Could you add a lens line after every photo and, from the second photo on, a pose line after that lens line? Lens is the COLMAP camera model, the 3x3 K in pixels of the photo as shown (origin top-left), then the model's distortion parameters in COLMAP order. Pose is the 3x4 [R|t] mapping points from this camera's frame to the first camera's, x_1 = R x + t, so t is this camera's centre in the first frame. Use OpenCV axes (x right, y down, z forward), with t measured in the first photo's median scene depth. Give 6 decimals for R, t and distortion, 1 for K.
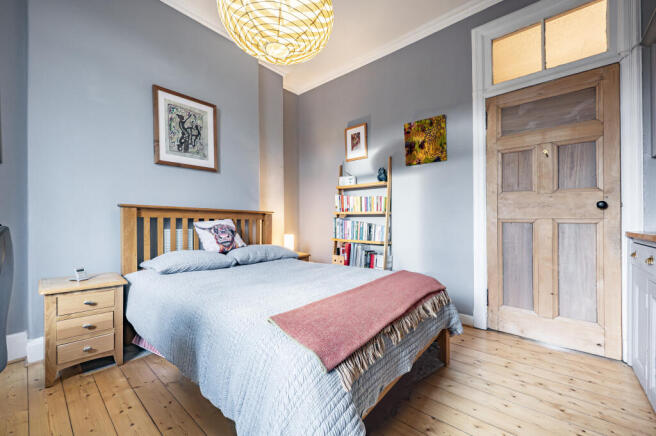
lens RADIAL K [[262.1, 0, 328.0], [0, 262.1, 218.0], [0, 0, 1]] dist [-0.000124, -0.000019]
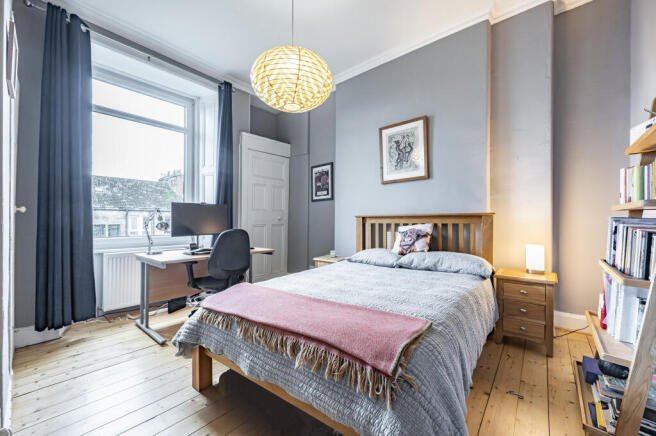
lens RADIAL K [[262.1, 0, 328.0], [0, 262.1, 218.0], [0, 0, 1]] dist [-0.000124, -0.000019]
pose [[0.025509, -0.038621, -0.998928, 0.658187], [0.007621, 0.999232, -0.038438, 0.019525], [0.999646, -0.006632, 0.025784, 0.640671]]
